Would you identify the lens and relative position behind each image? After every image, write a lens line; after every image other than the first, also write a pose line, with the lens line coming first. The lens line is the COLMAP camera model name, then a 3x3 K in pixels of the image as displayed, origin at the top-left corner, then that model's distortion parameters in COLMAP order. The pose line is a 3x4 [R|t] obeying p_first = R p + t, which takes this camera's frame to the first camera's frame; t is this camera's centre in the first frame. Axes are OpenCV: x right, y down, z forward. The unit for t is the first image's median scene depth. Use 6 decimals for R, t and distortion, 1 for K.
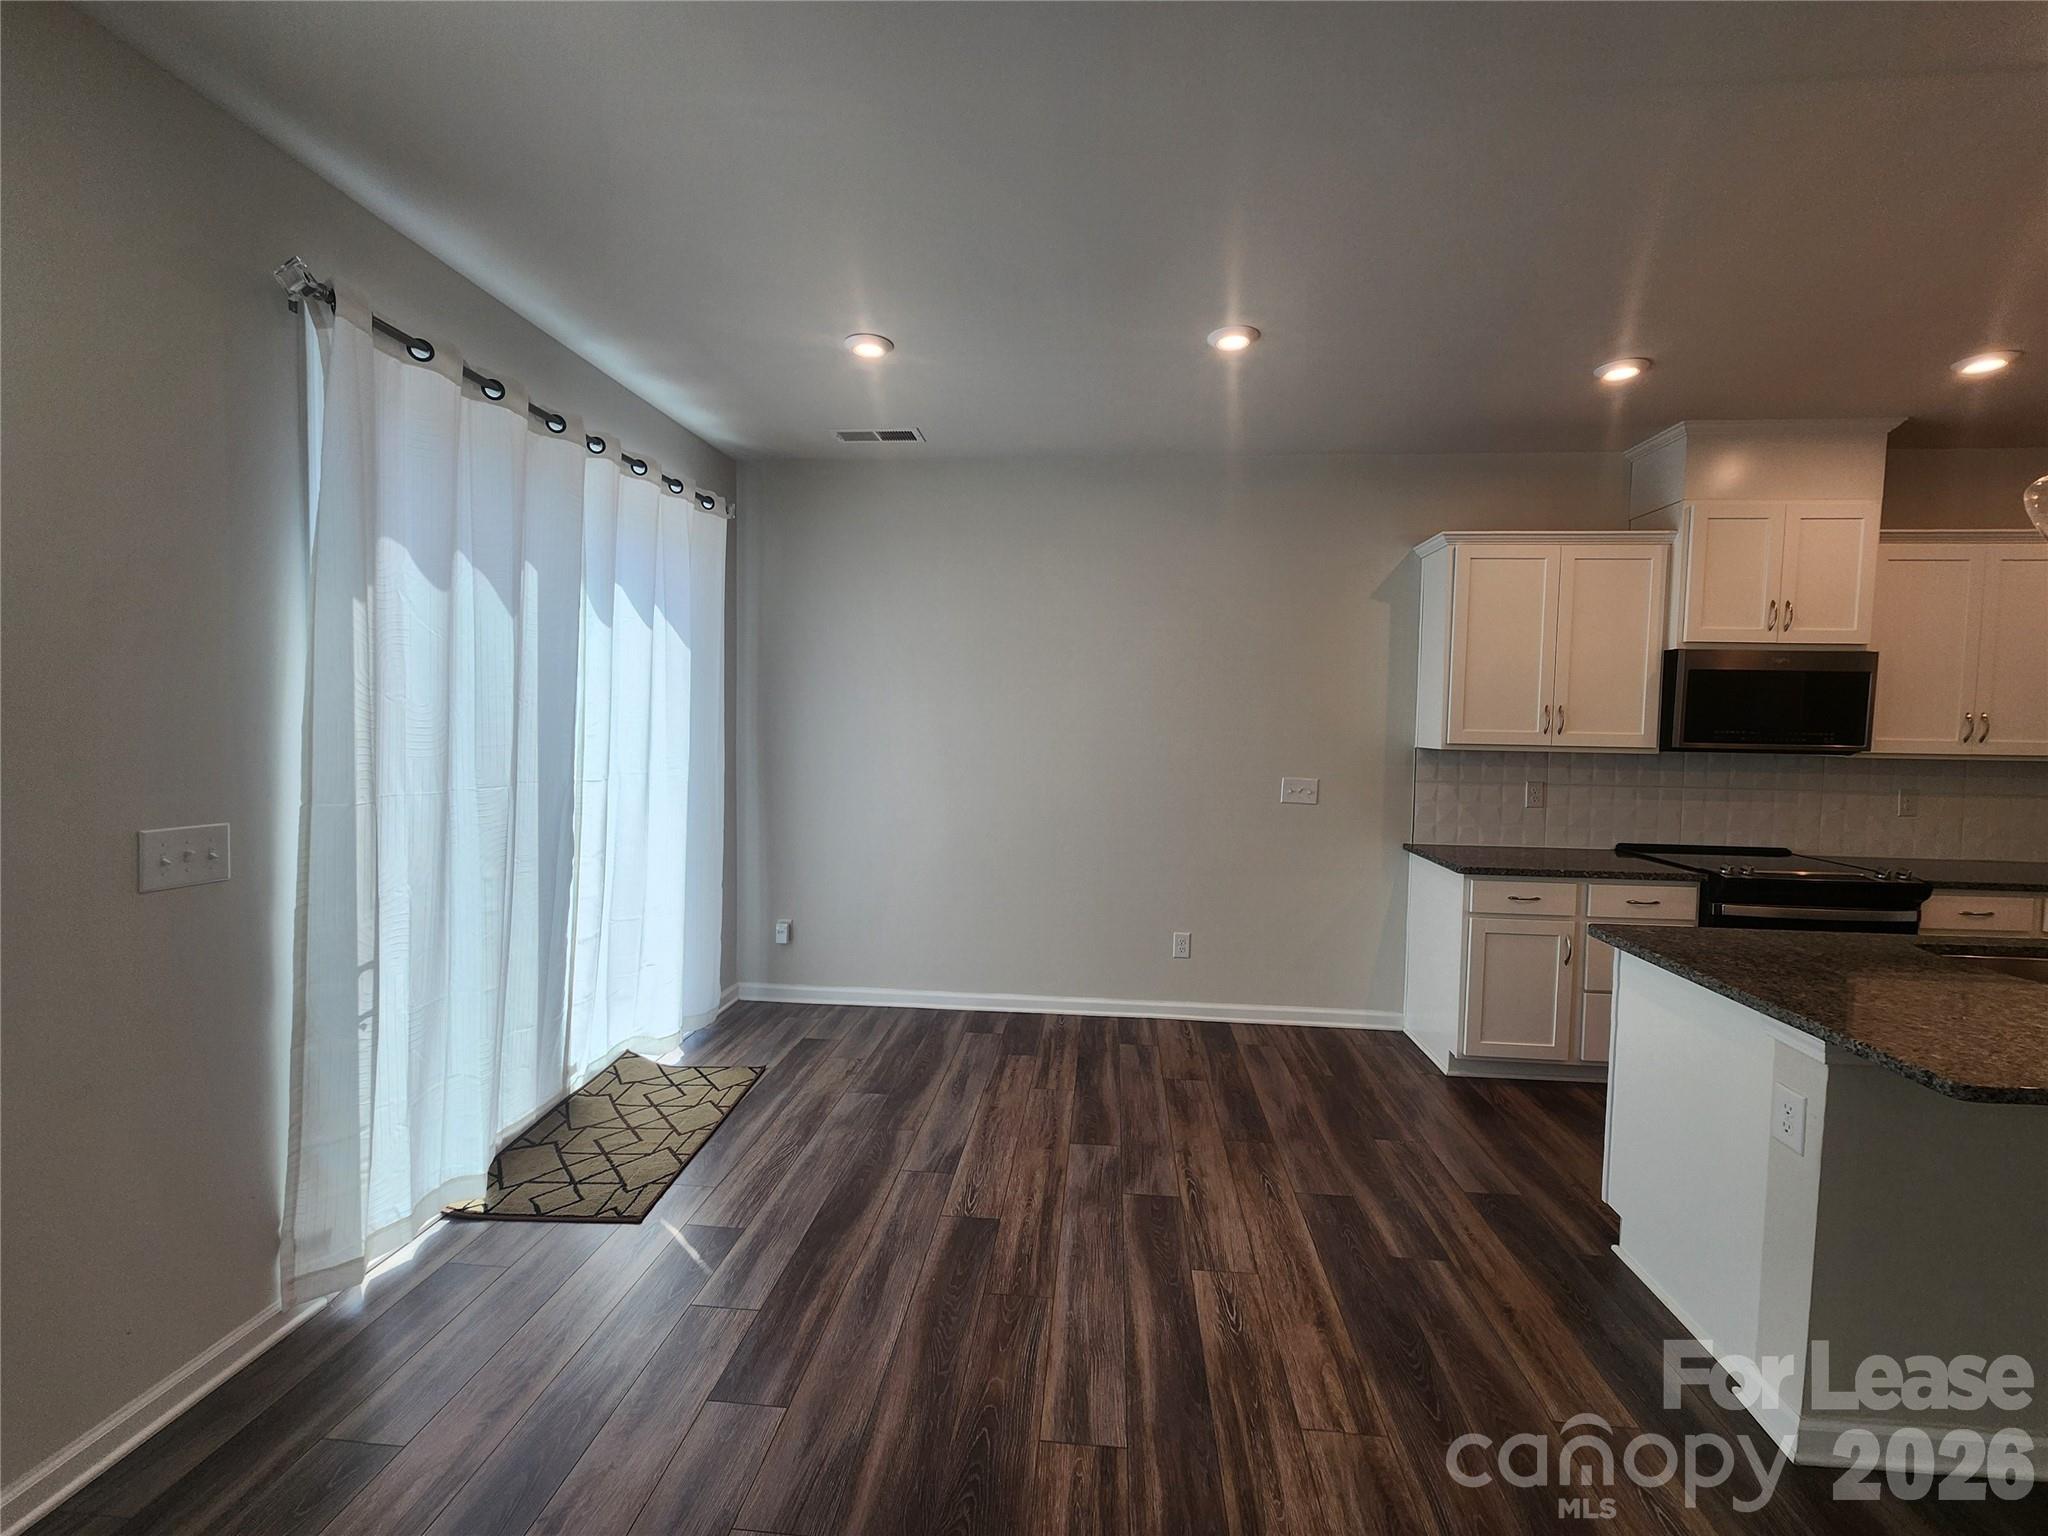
lens RADIAL K [[831.0, 0, 1041.4], [0, 831.0, 769.9], [0, 0, 1]] dist [-0.002036, 0.000162]
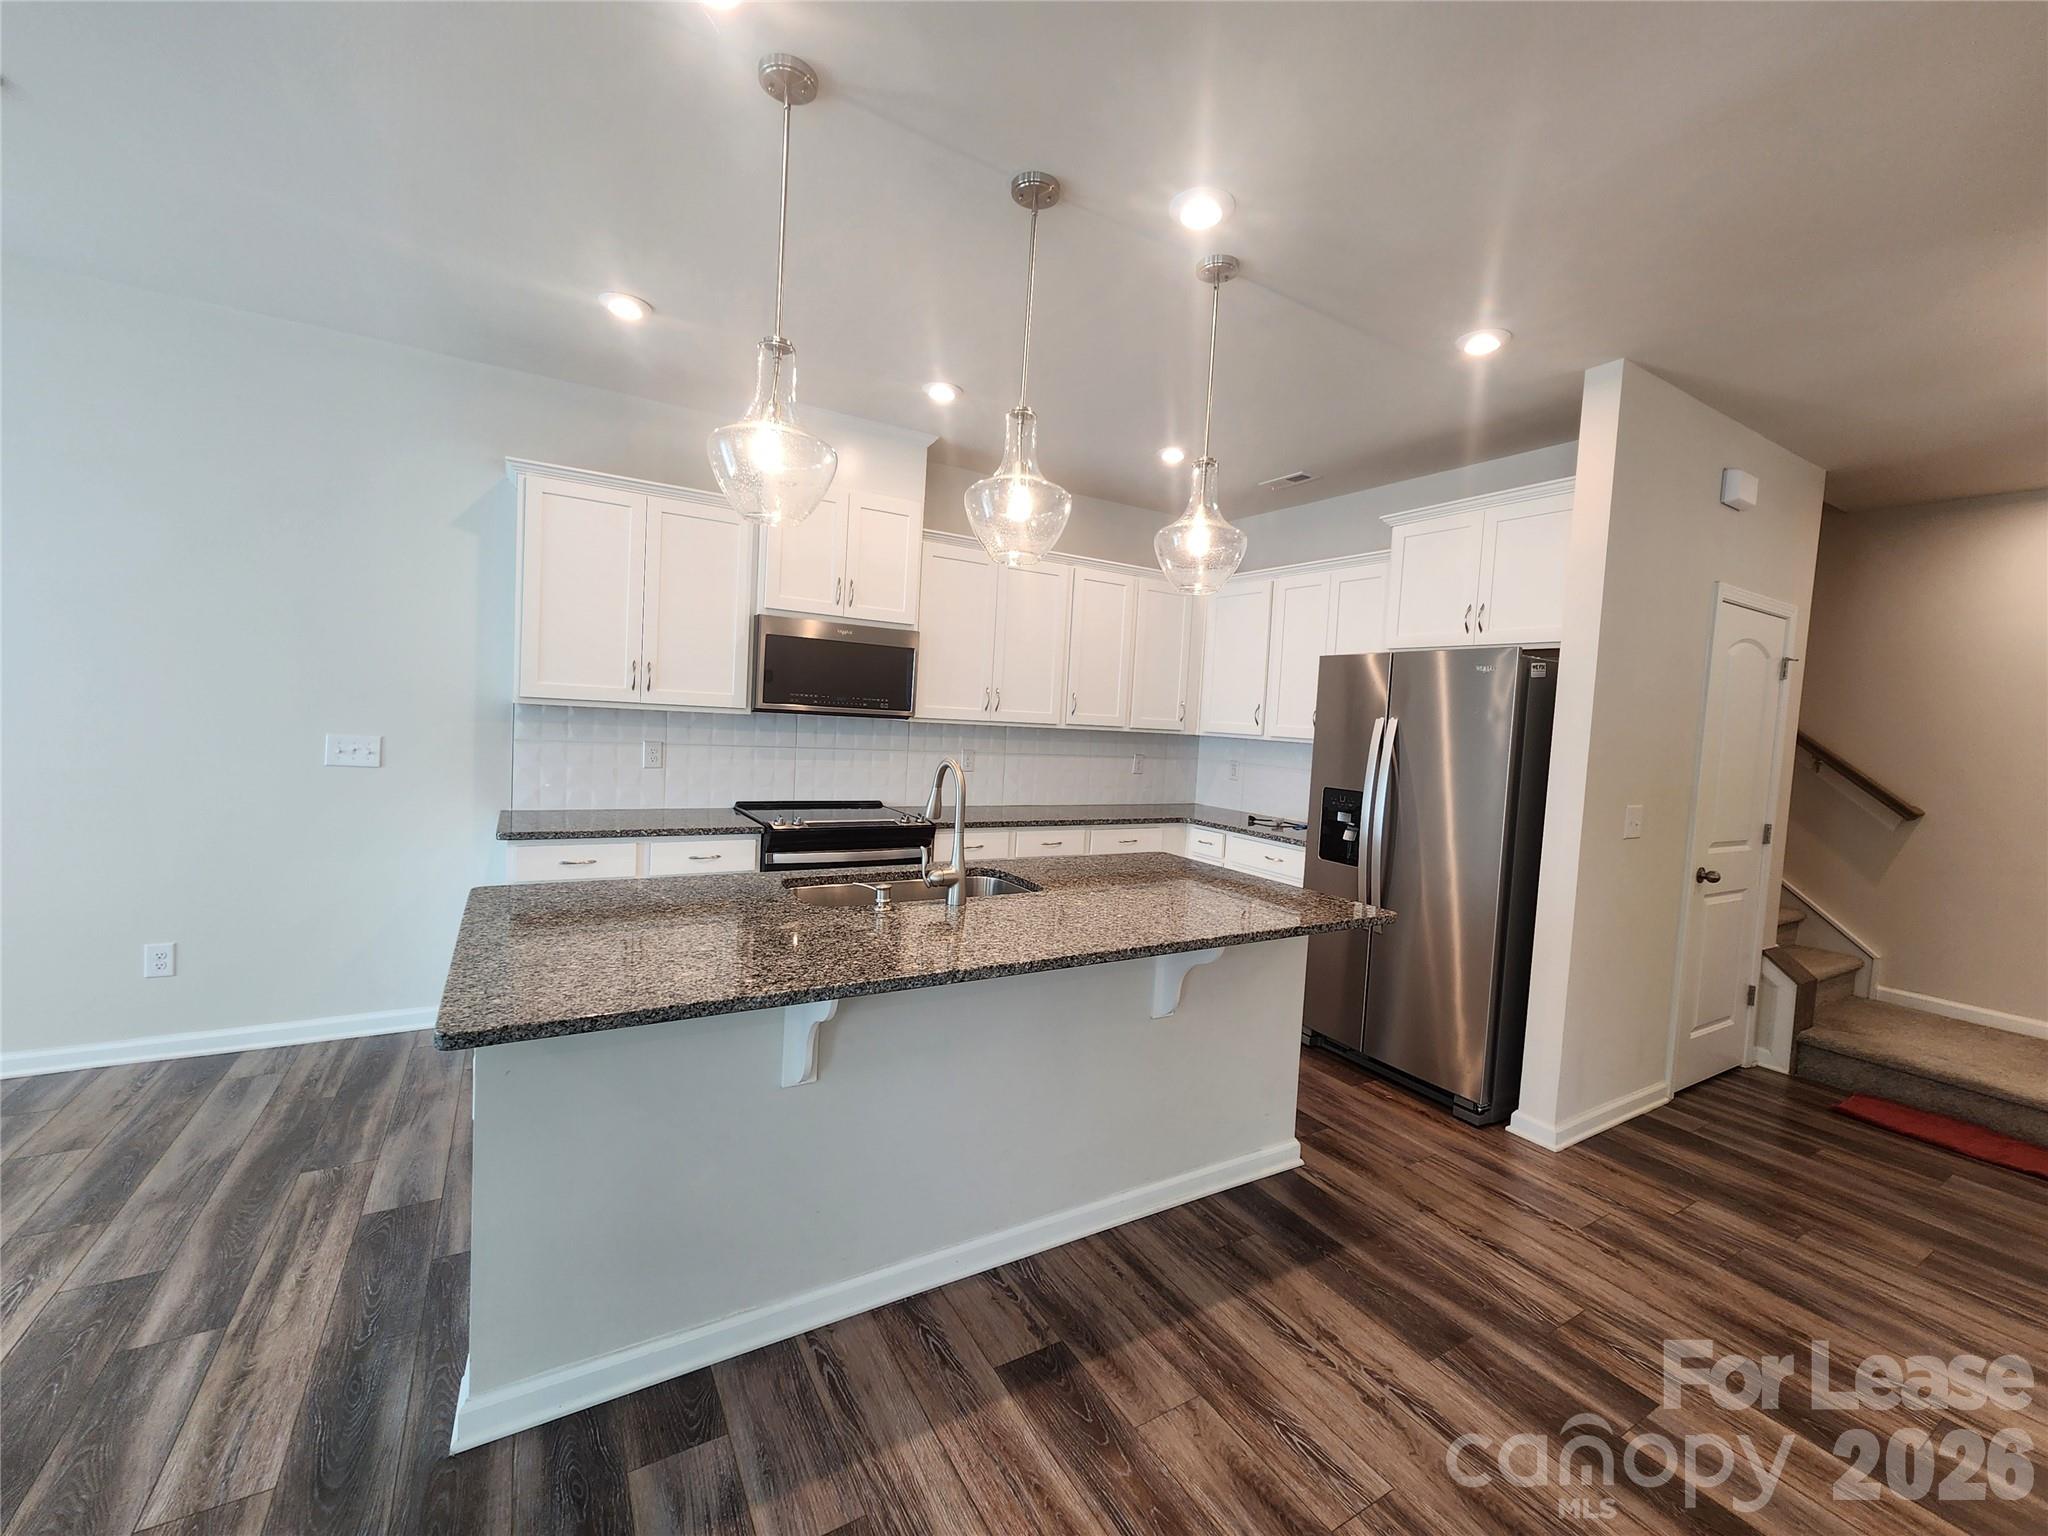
lens RADIAL K [[831.0, 0, 1046.7], [0, 831.0, 763.6], [0, 0, 1]] dist [-0.002036, 0.000162]
pose [[0.807225, -0.007671, 0.590195, 0.447808], [-0.006736, 0.999731, 0.022207, 0.017712], [-0.590206, -0.021901, 0.806956, -0.067995]]
